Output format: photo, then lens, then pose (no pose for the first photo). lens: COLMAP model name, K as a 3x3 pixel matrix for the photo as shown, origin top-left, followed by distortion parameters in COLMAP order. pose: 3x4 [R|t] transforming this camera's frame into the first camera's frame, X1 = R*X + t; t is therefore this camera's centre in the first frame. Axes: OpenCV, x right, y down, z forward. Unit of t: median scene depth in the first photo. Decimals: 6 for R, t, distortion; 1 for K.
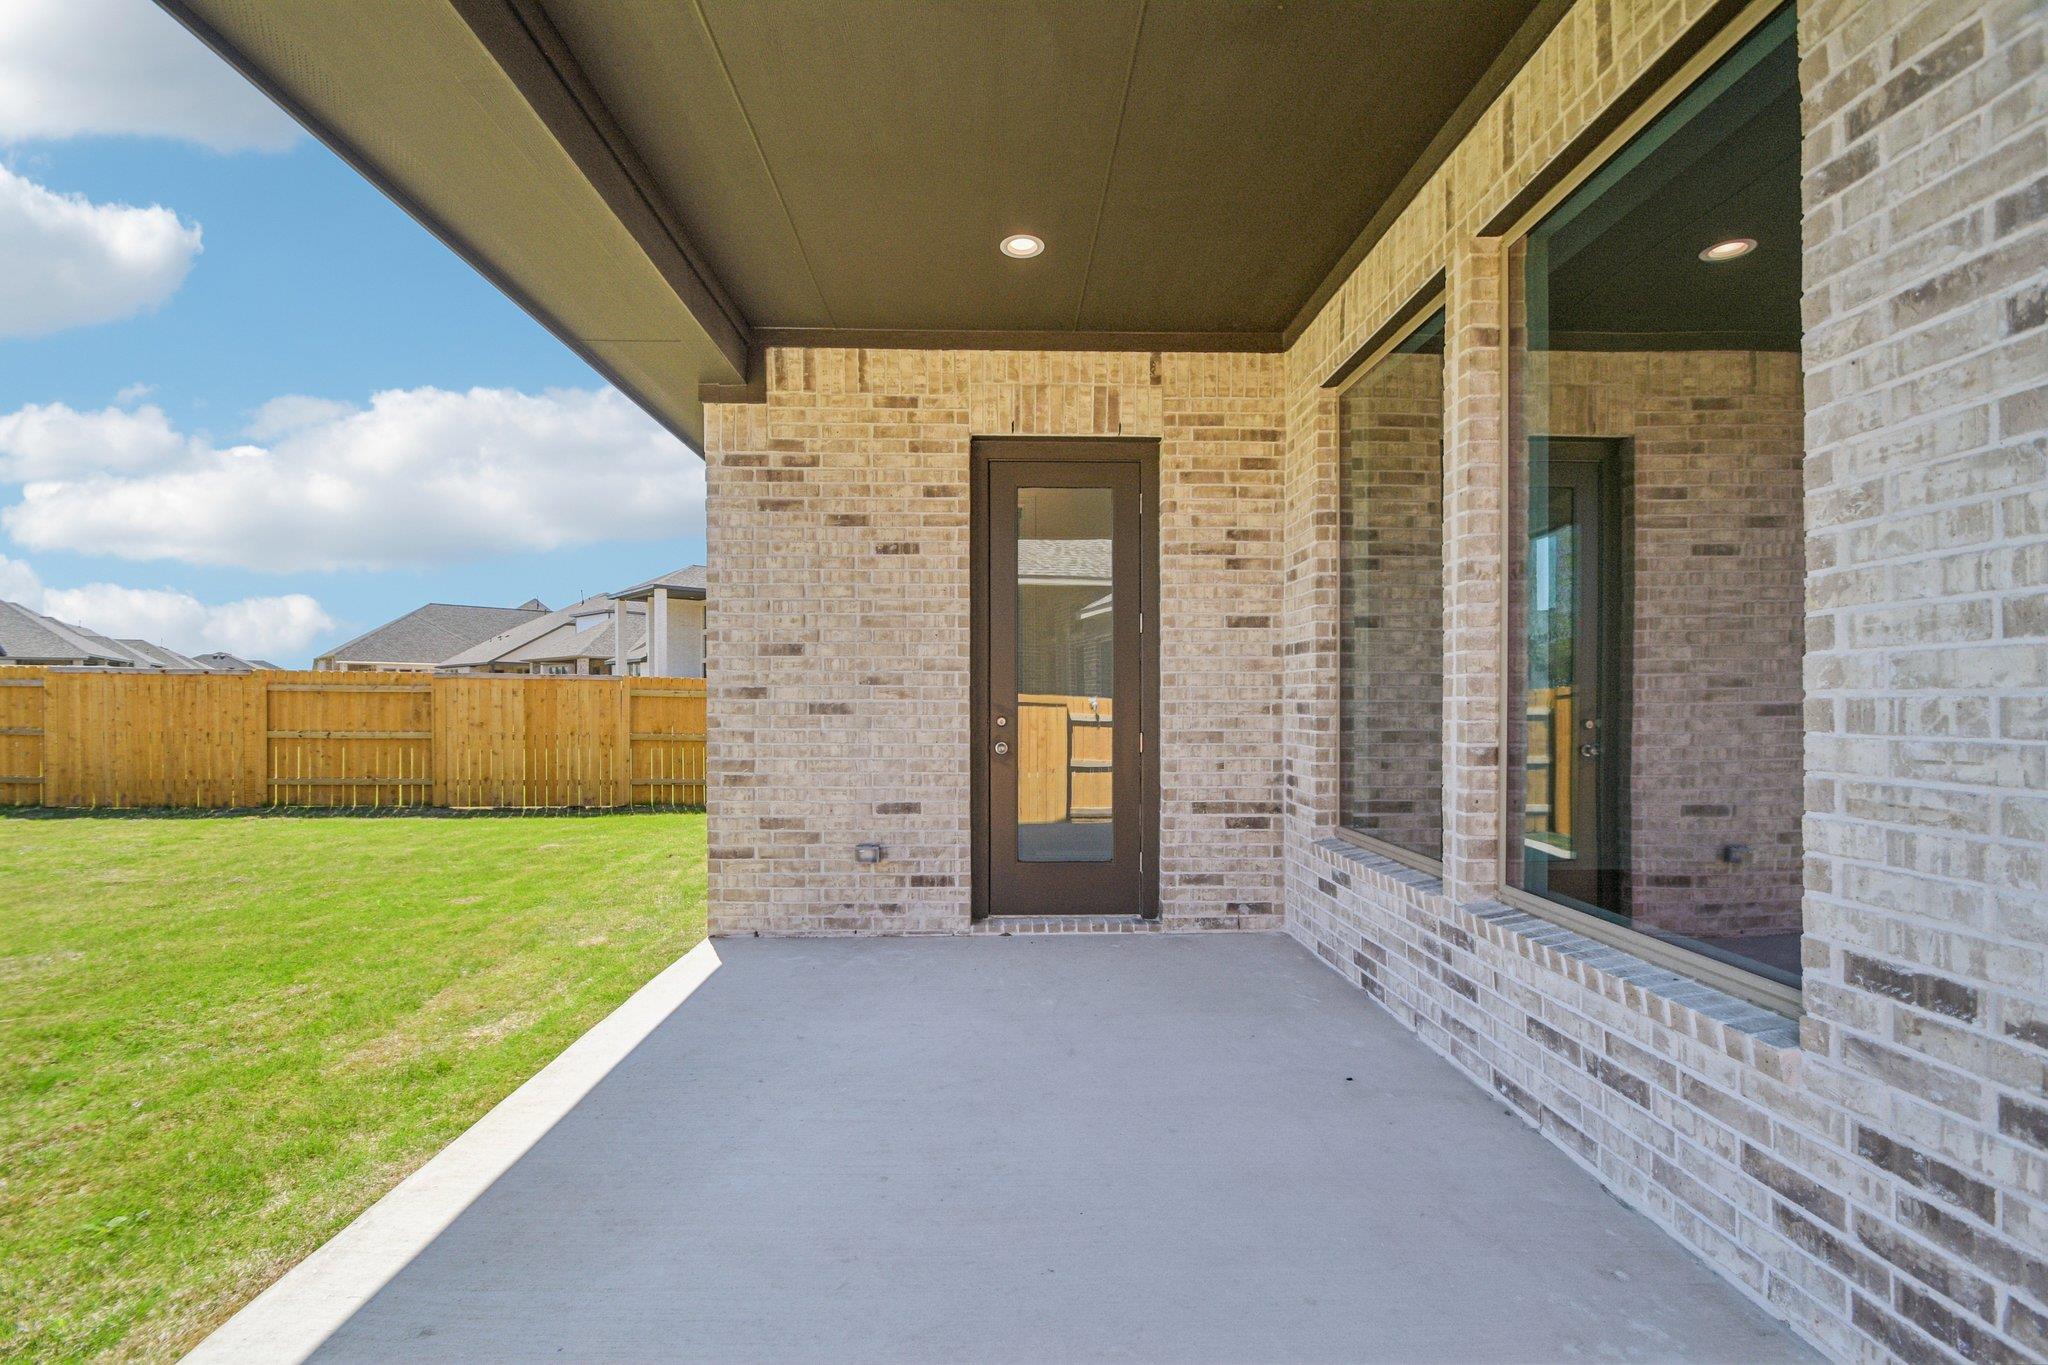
lens RADIAL K [[901.0, 0, 1034.2], [0, 901.0, 719.5], [0, 0, 1]] dist [0.002636, -0.009539]
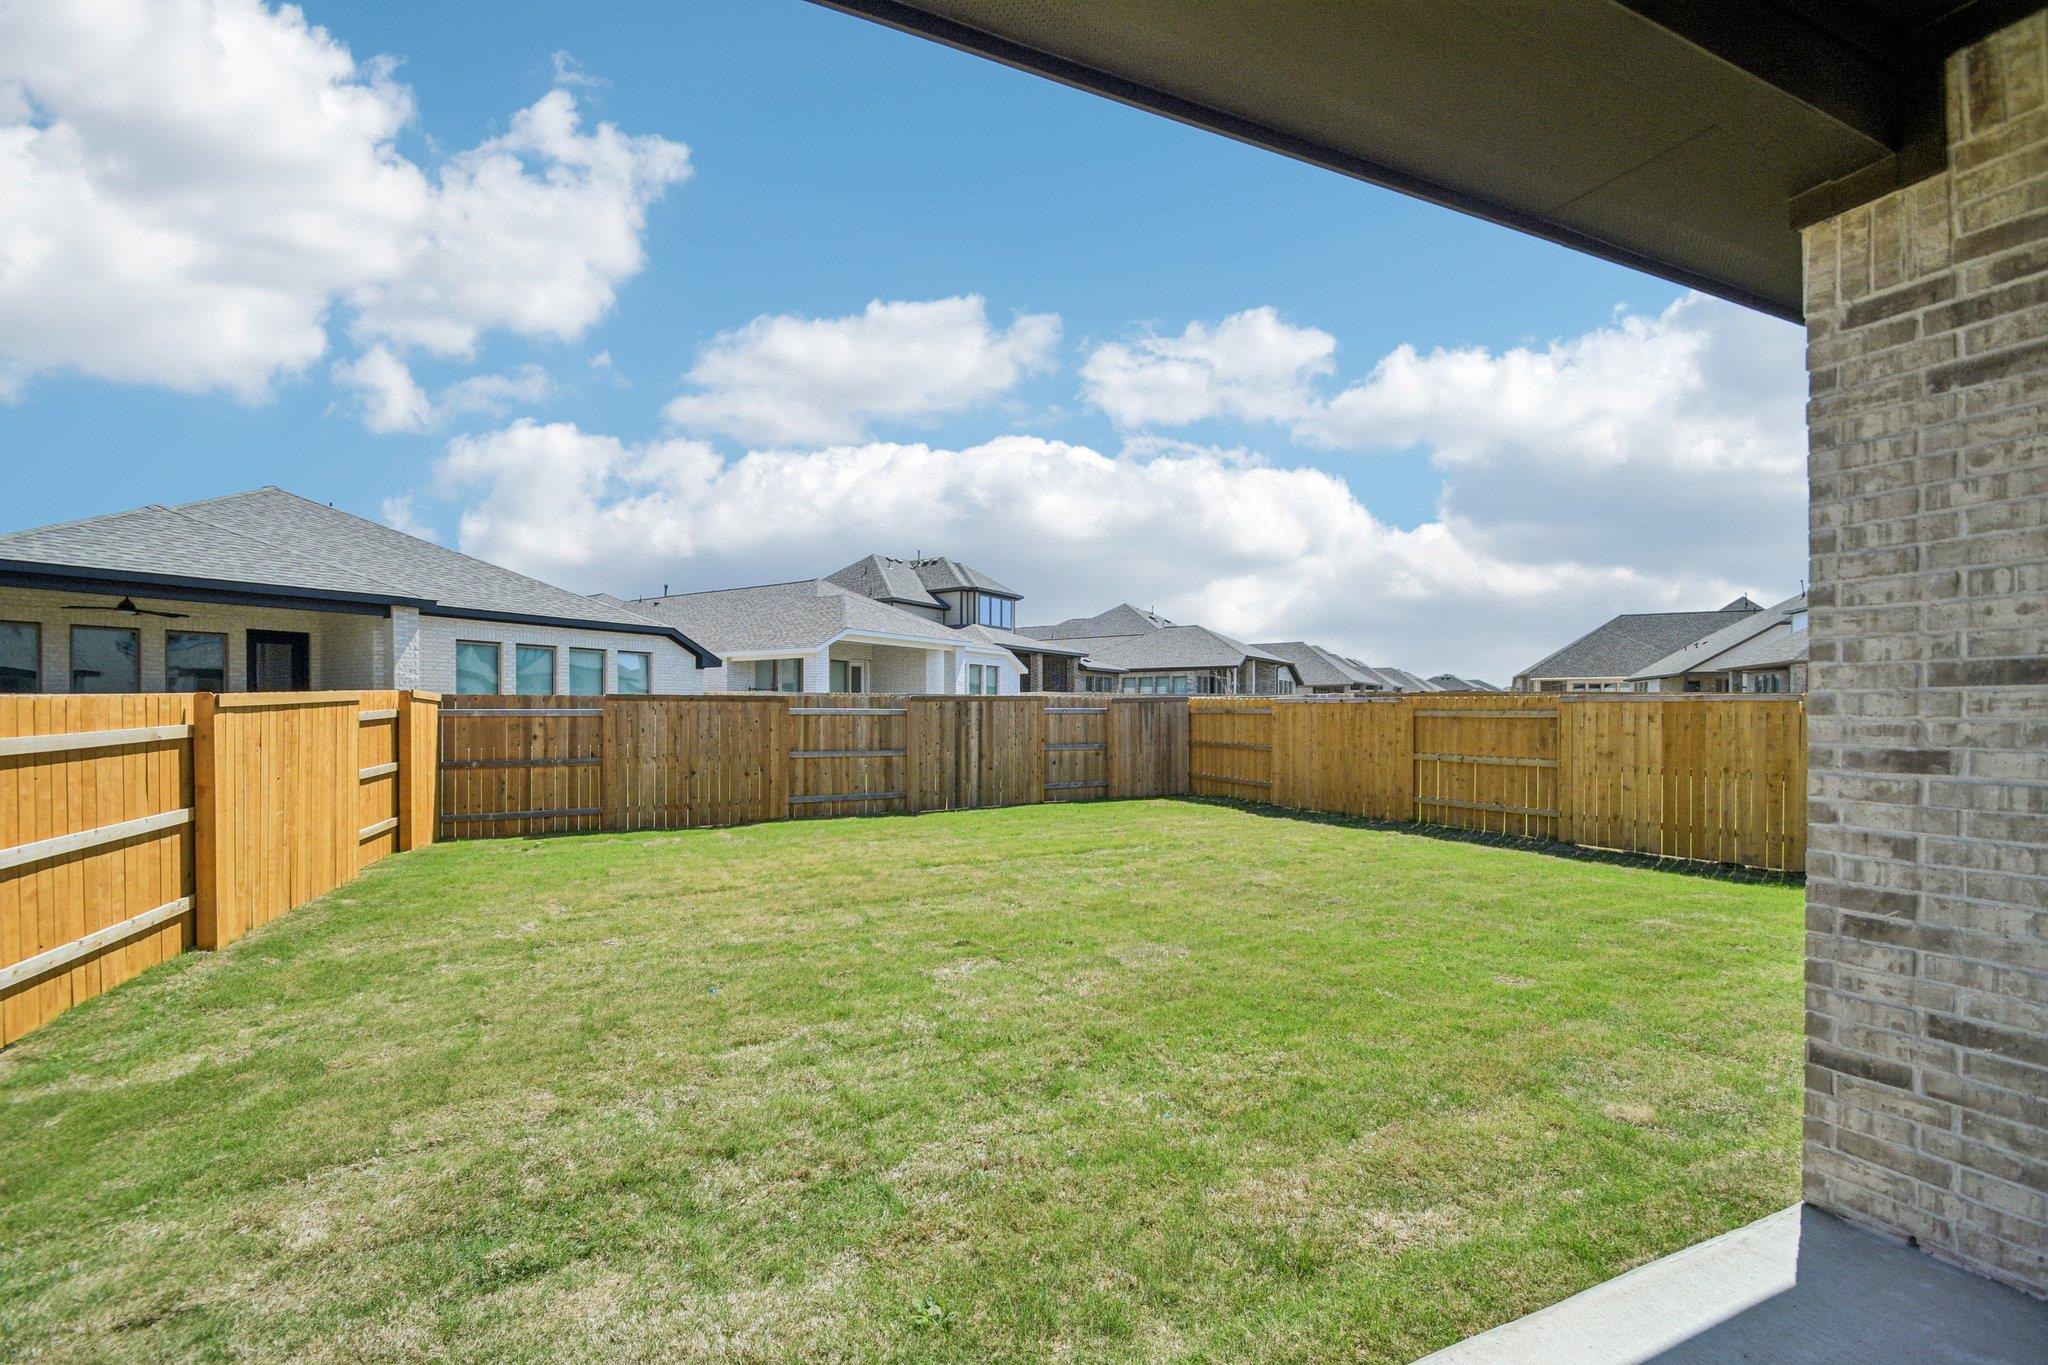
lens RADIAL K [[901.0, 0, 1034.2], [0, 901.0, 719.5], [0, 0, 1]] dist [0.002636, -0.009539]
pose [[0.374964, 0.005577, -0.927023, -0.035118], [-0.015721, 0.999876, -0.000344, -0.044887], [0.926906, 0.014703, 0.375005, 0.360029]]
